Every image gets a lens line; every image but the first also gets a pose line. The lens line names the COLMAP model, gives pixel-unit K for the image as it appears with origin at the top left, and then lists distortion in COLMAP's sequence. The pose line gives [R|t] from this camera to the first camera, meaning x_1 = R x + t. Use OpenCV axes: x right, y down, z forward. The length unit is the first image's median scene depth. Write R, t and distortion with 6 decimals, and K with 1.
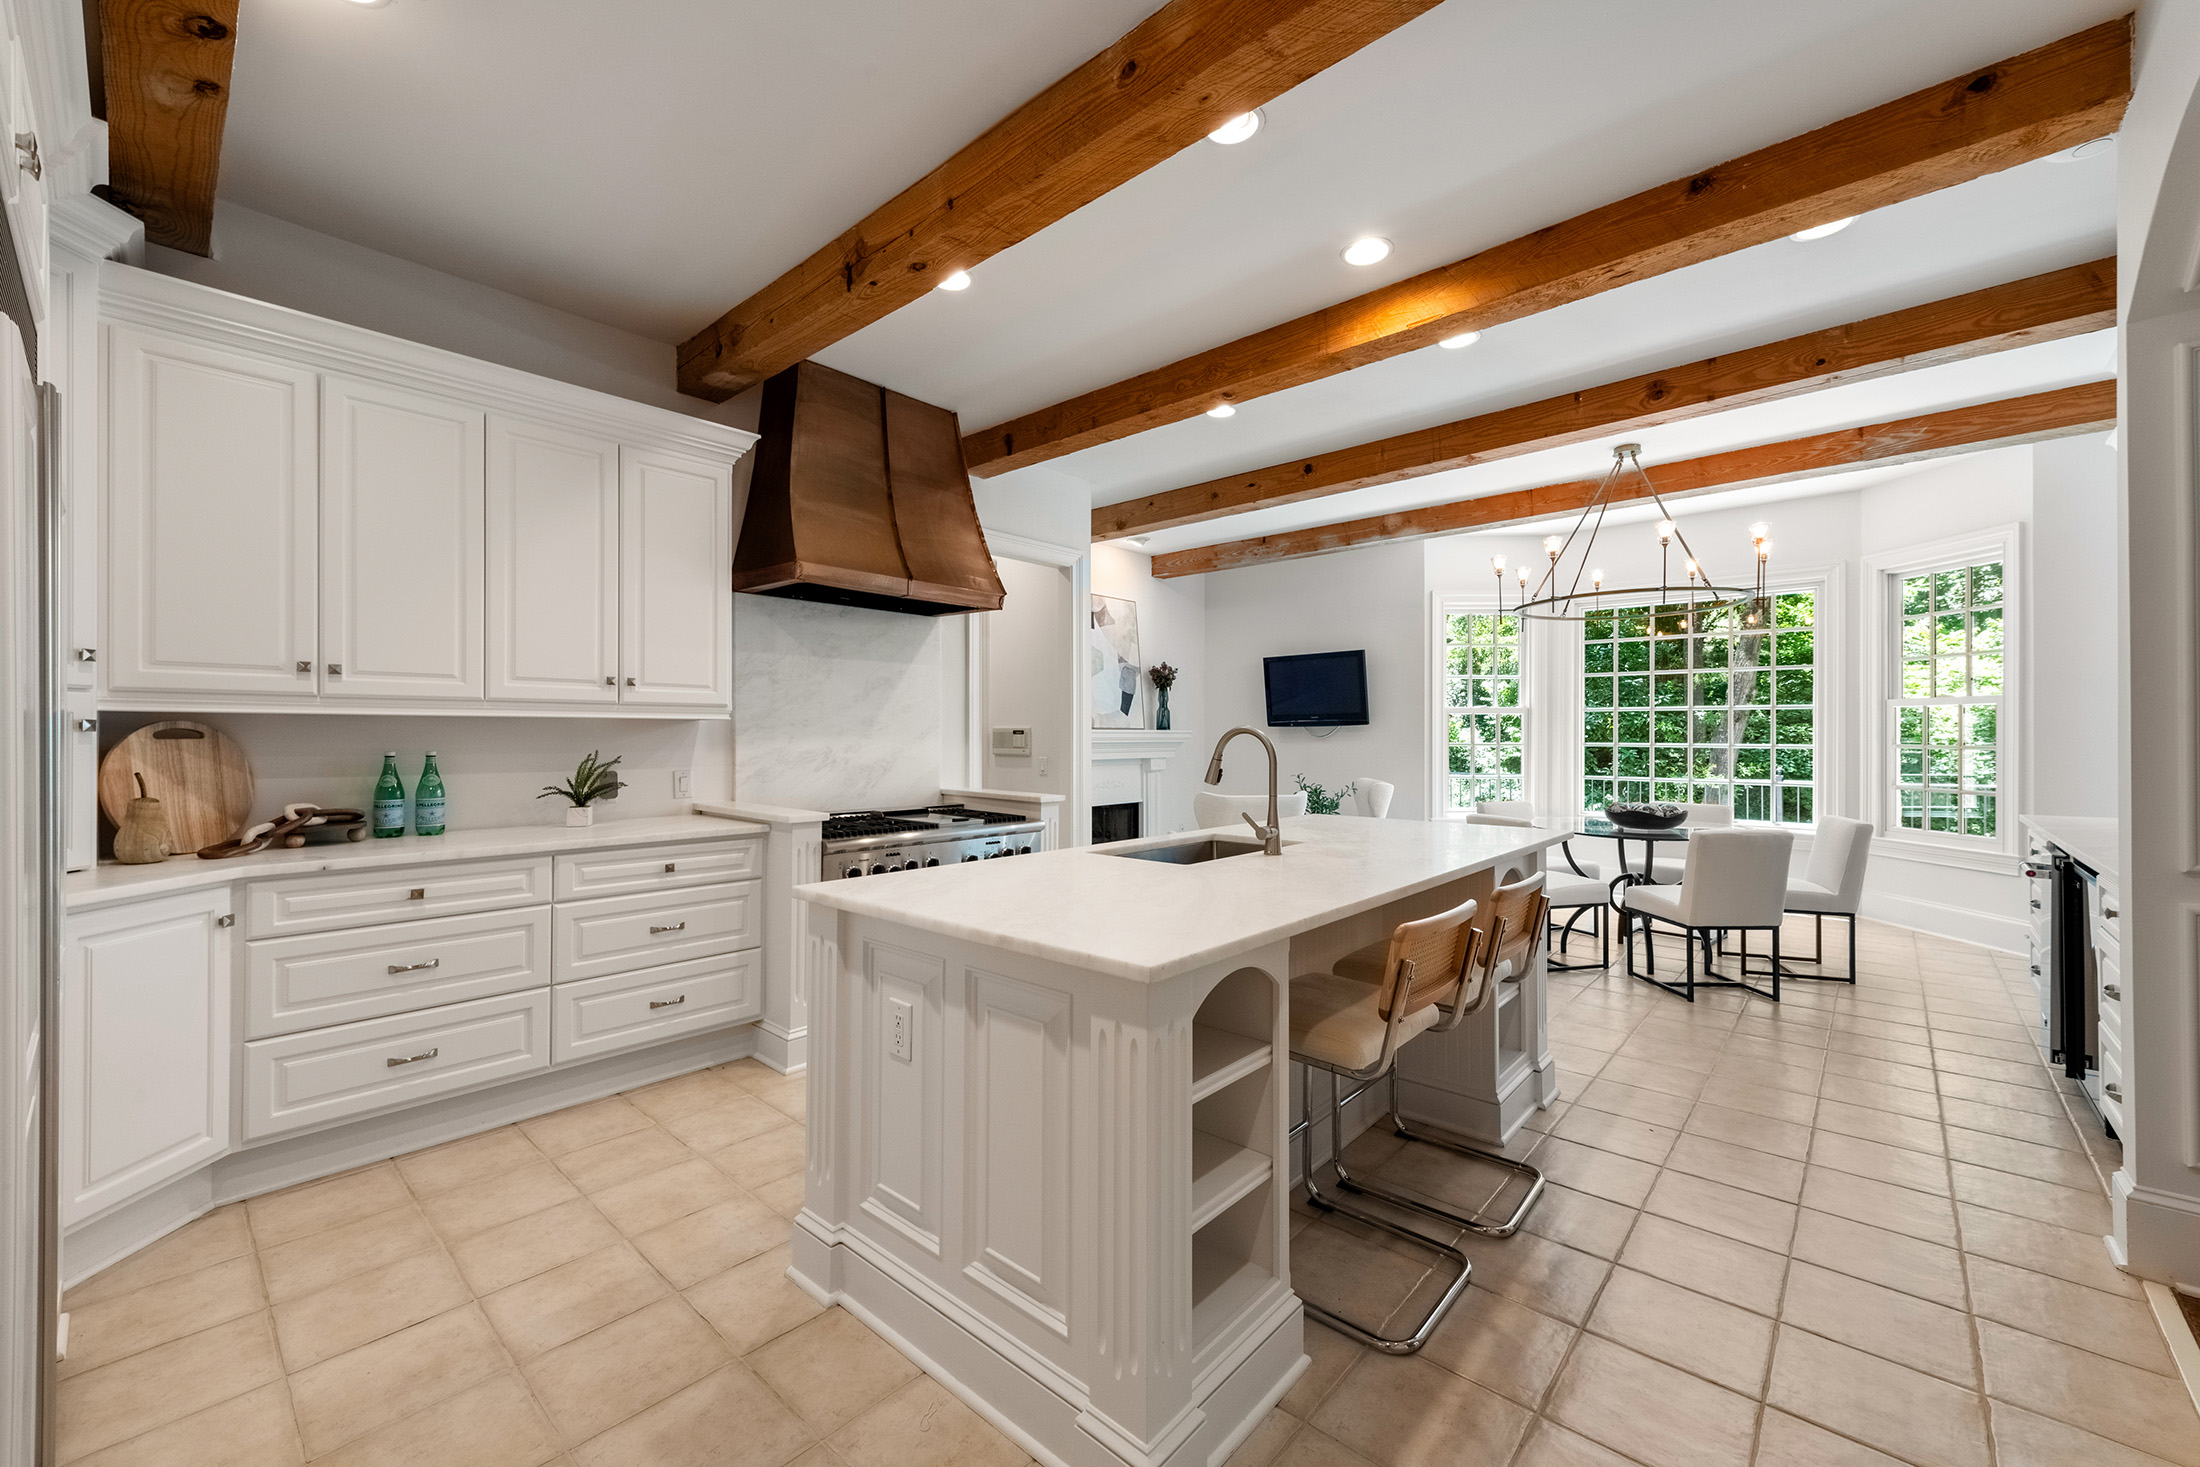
lens RADIAL K [[863.4, 0, 1104.3], [0, 863.4, 730.8], [0, 0, 1]] dist [0.019617, -0.006824]
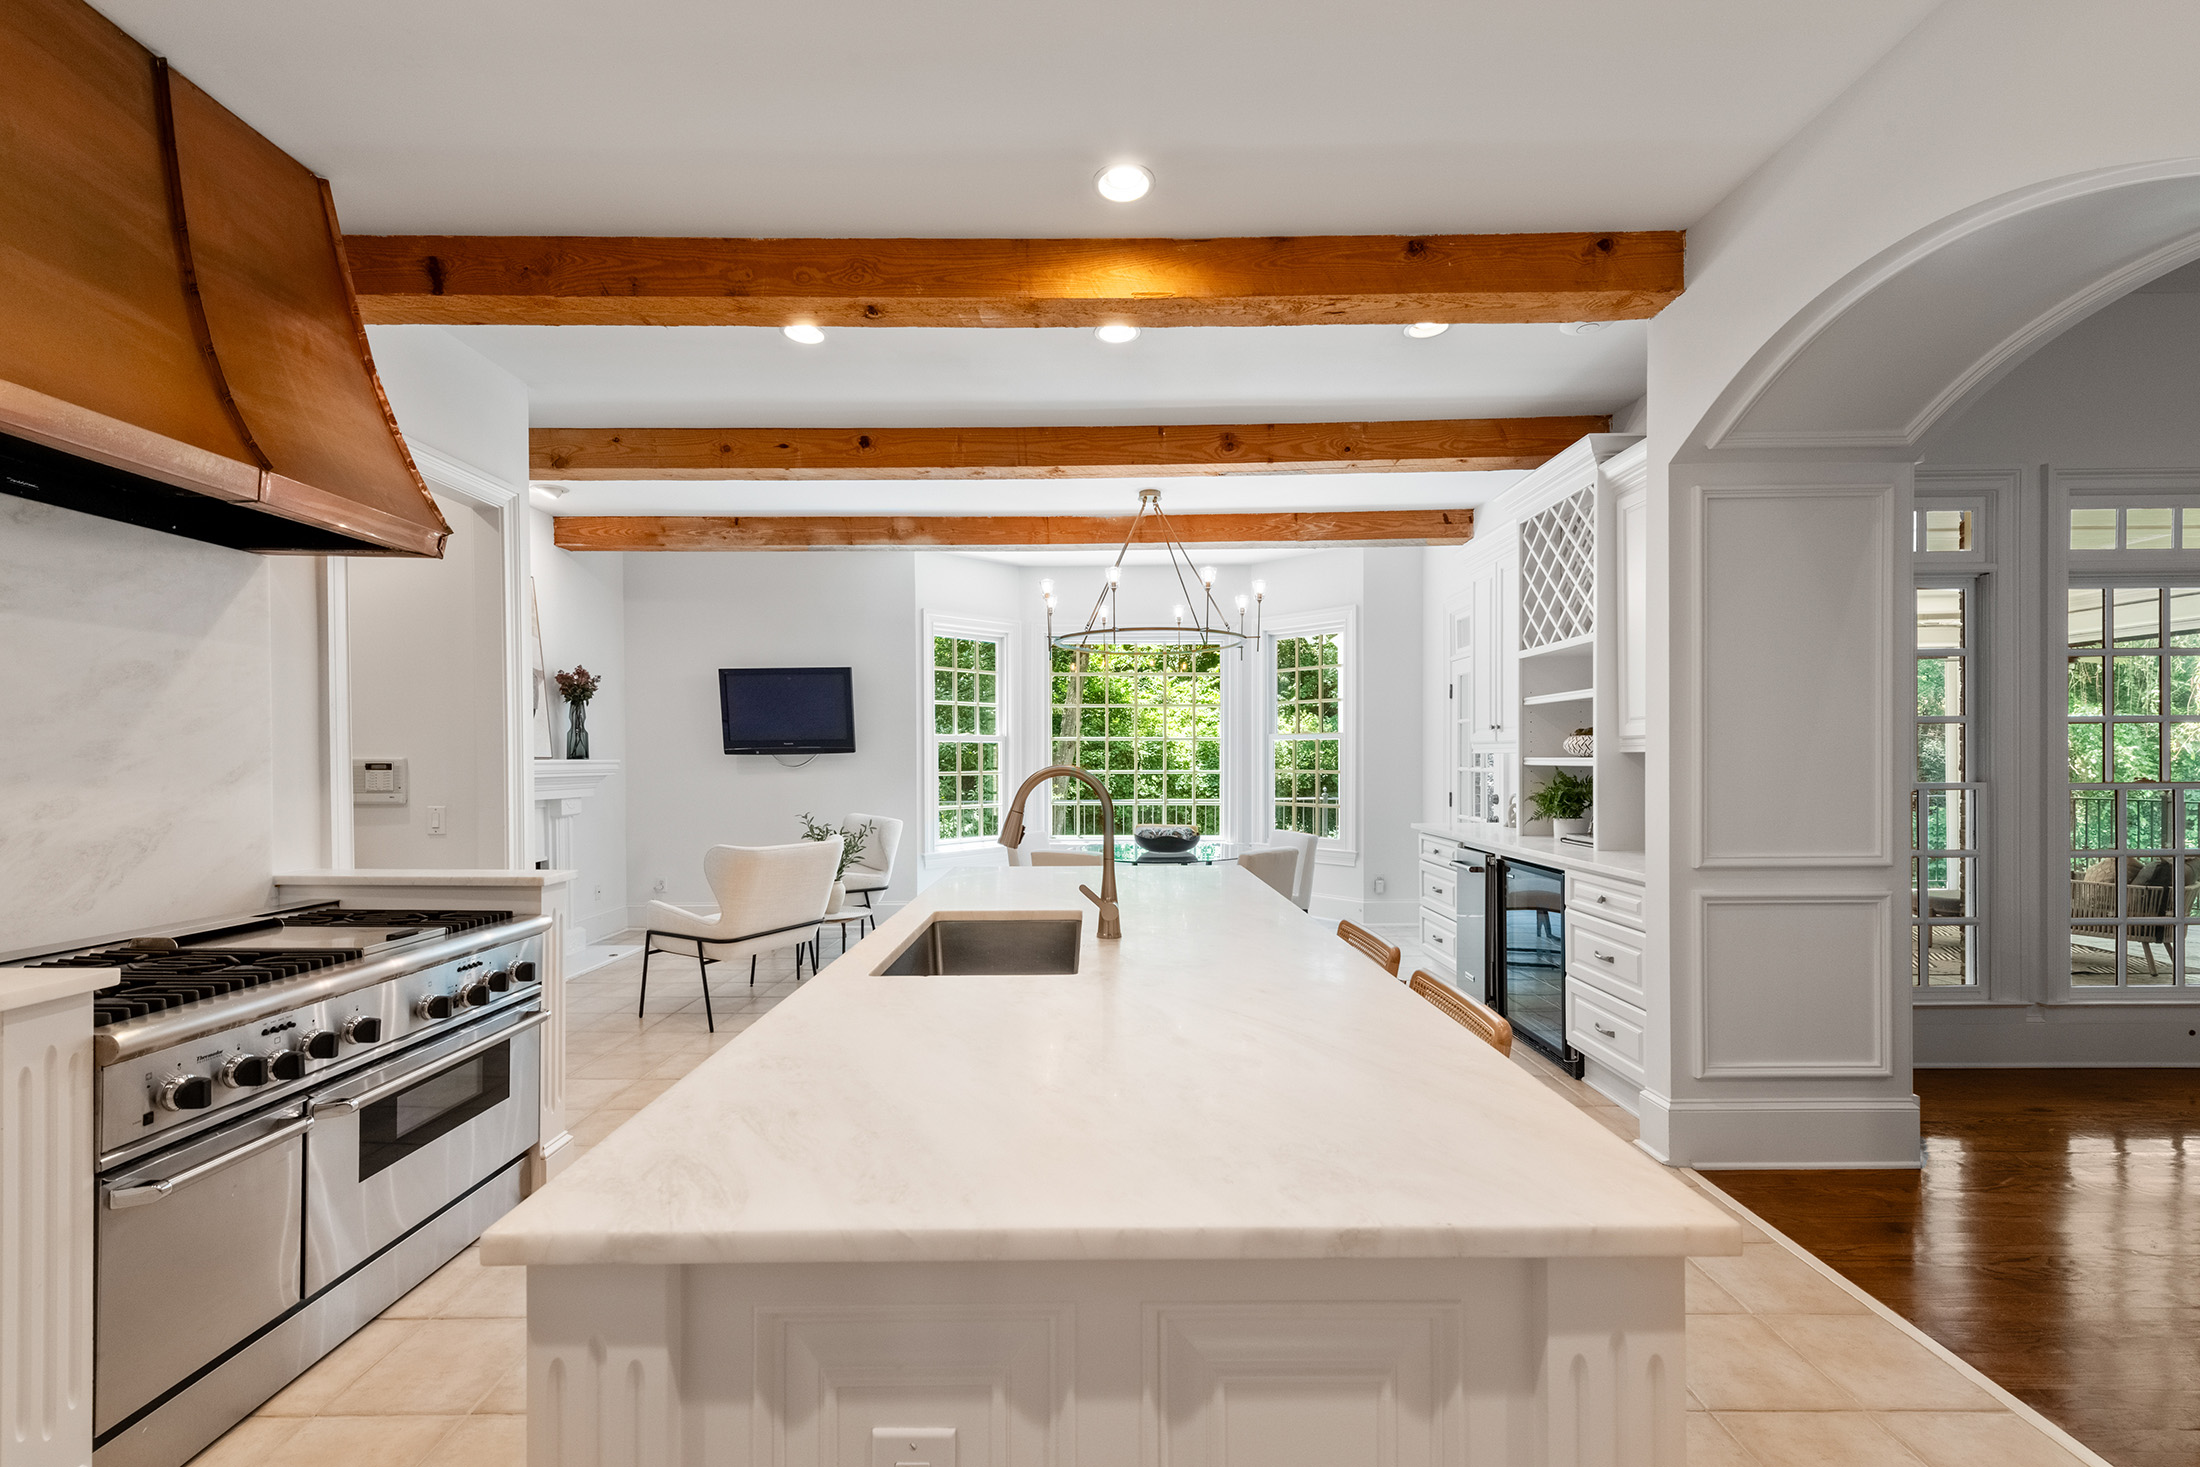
lens RADIAL K [[892.1, 0, 1100.9], [0, 892.1, 765.8], [0, 0, 1]] dist [0.022740, -0.006826]
pose [[0.746165, -0.009438, 0.665694, -0.184933], [0.000885, 0.999913, 0.013185, -0.008589], [-0.665761, -0.009248, 0.746108, 0.245450]]
